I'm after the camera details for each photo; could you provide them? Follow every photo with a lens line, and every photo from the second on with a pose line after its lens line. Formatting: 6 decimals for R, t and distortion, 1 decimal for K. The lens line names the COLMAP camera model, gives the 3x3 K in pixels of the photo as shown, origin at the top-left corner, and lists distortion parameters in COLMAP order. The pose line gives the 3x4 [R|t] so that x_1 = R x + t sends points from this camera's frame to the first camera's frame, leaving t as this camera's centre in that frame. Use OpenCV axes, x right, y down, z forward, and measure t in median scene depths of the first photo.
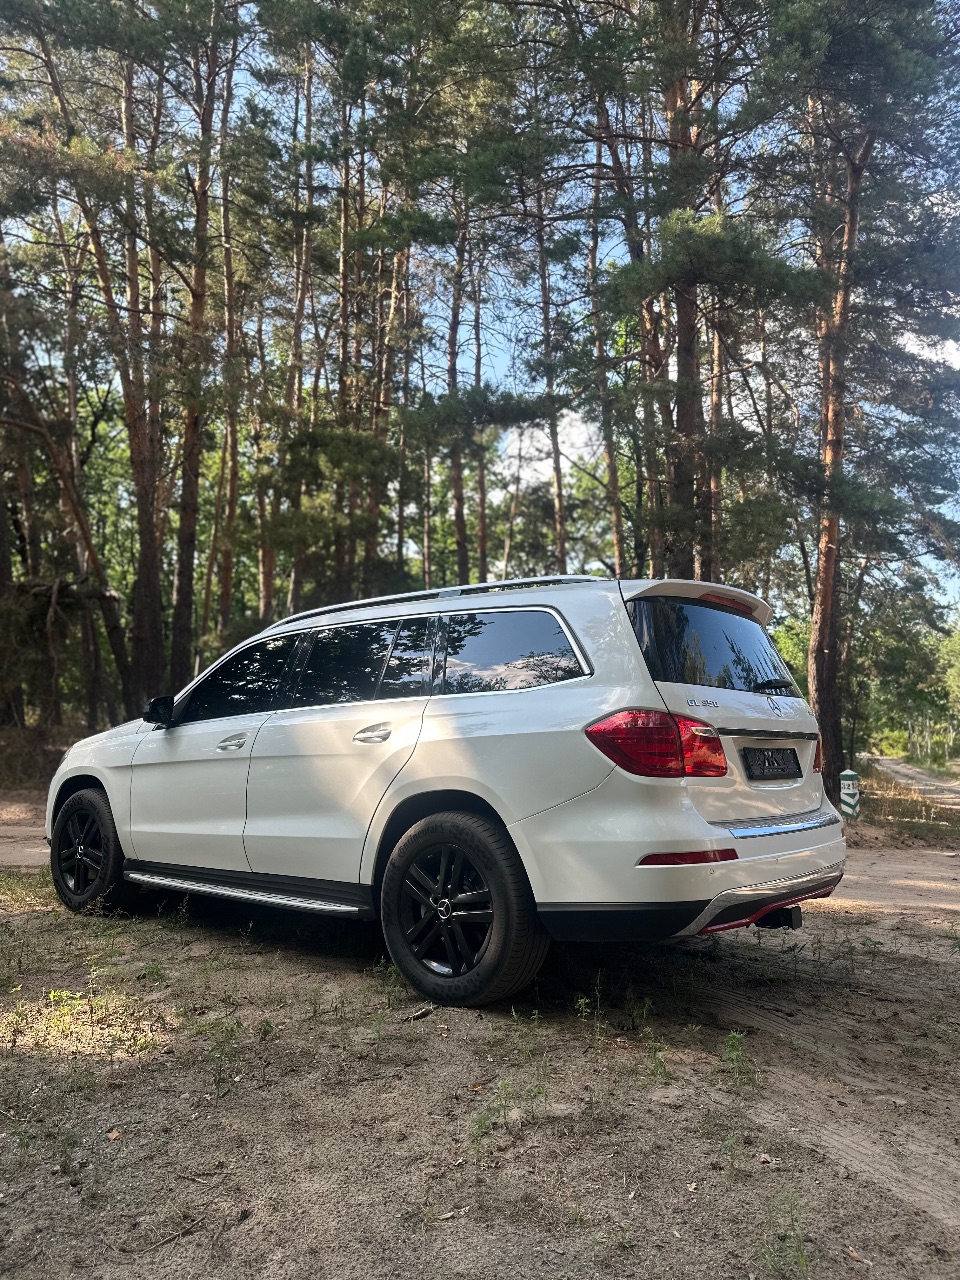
lens RADIAL K [[893.2, 0, 483.5], [0, 893.2, 645.6], [0, 0, 1]] dist [0.079990, -0.103113]
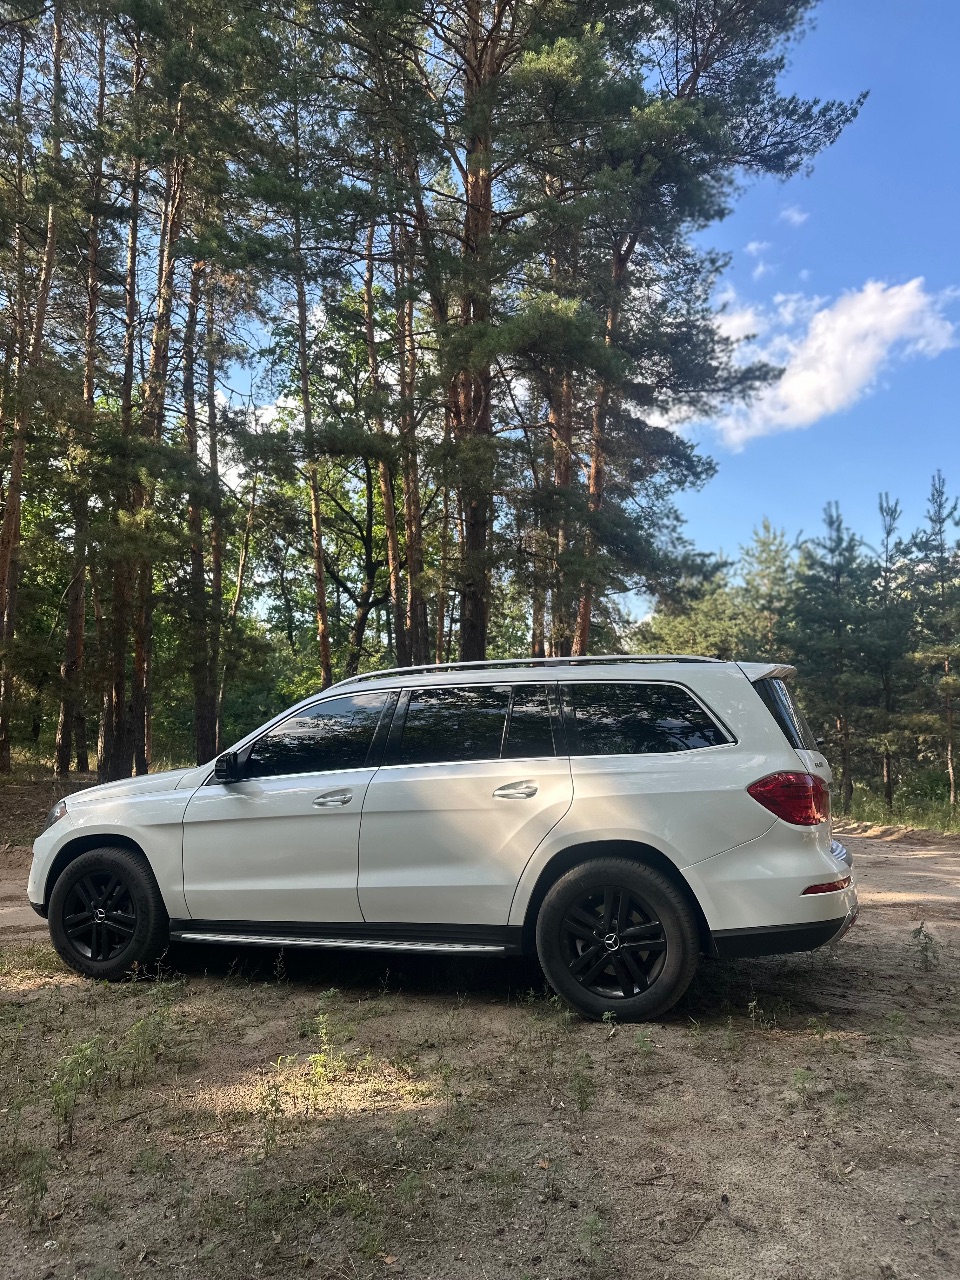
lens RADIAL K [[893.2, 0, 483.5], [0, 893.2, 645.6], [0, 0, 1]] dist [0.079990, -0.103113]
pose [[0.935189, 0.018055, 0.353689, -0.462623], [-0.016547, 0.999837, -0.007287, -0.061808], [-0.353763, 0.000962, 0.935335, -0.034883]]
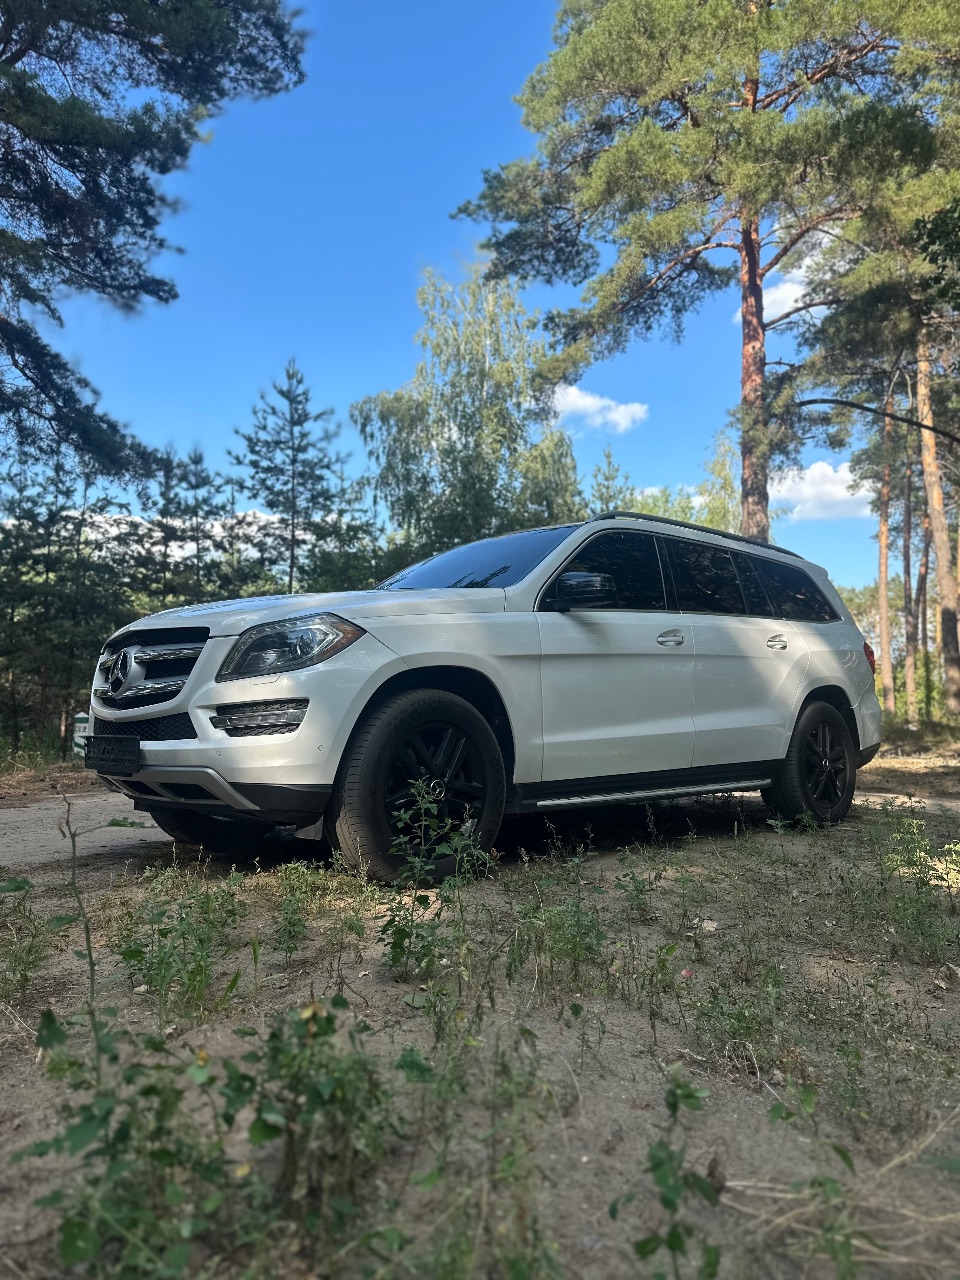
lens RADIAL K [[884.9, 0, 473.0], [0, 884.9, 646.6], [0, 0, 1]] dist [0.178974, -0.338158]
pose [[0.151744, 0.073033, 0.985718, -1.179584], [-0.110923, 0.992225, -0.056440, 0.183119], [-0.982176, -0.100775, 0.158666, 0.998771]]
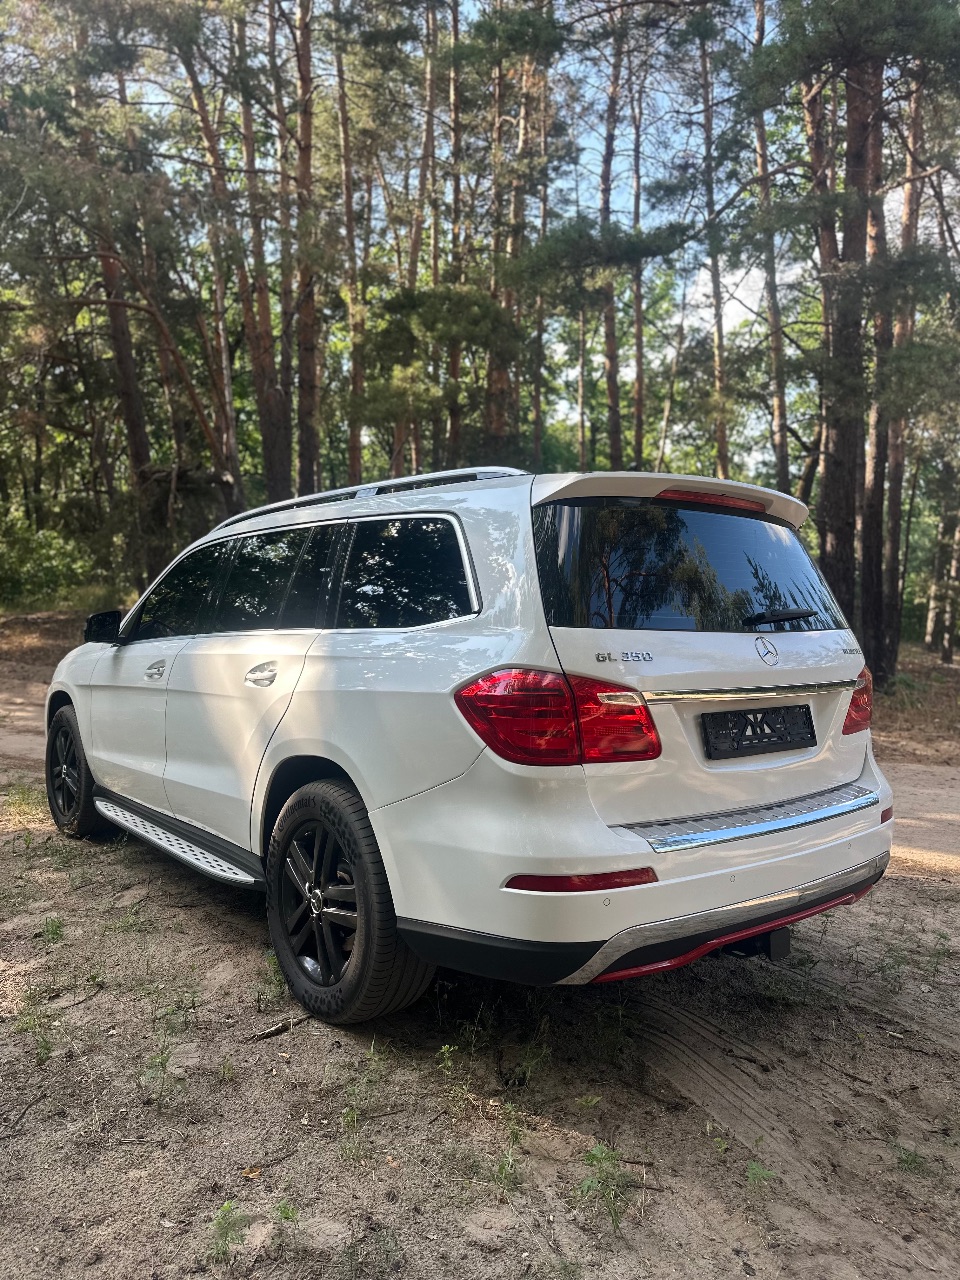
lens RADIAL K [[901.5, 0, 478.6], [0, 901.5, 641.4], [0, 0, 1]] dist [0.045207, -0.046869]
pose [[0.979125, 0.010111, -0.203006, 0.189720], [0.018105, 0.990454, 0.136653, -0.030966], [0.202450, -0.137476, 0.969595, 0.208966]]
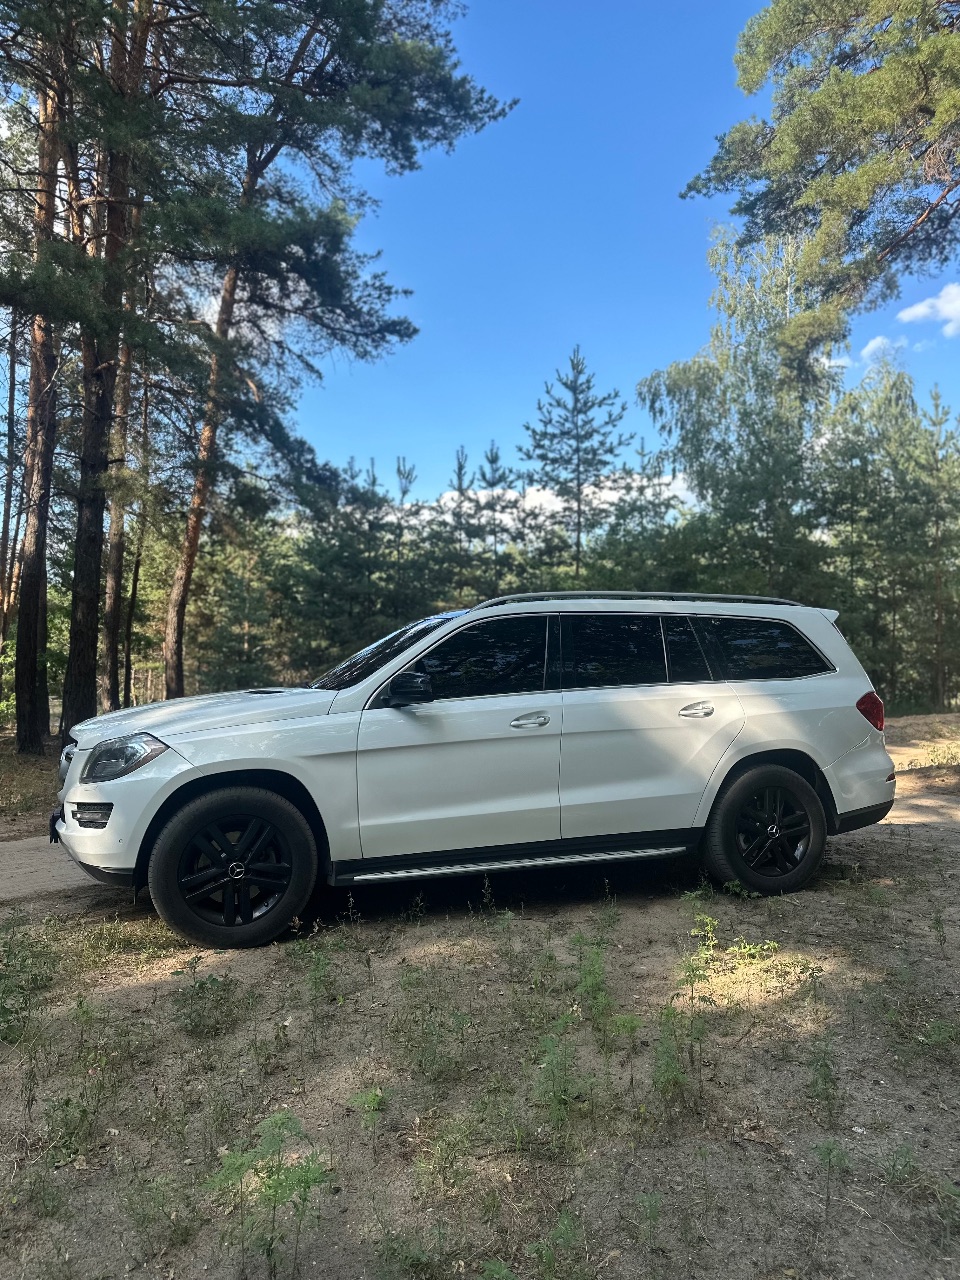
lens RADIAL K [[893.2, 0, 483.5], [0, 893.2, 645.6], [0, 0, 1]] dist [0.079990, -0.103113]
pose [[0.524175, 0.022320, 0.851318, -1.118537], [-0.084282, 0.996108, 0.025778, 0.000484], [-0.847430, -0.085263, 0.524016, 0.488969]]
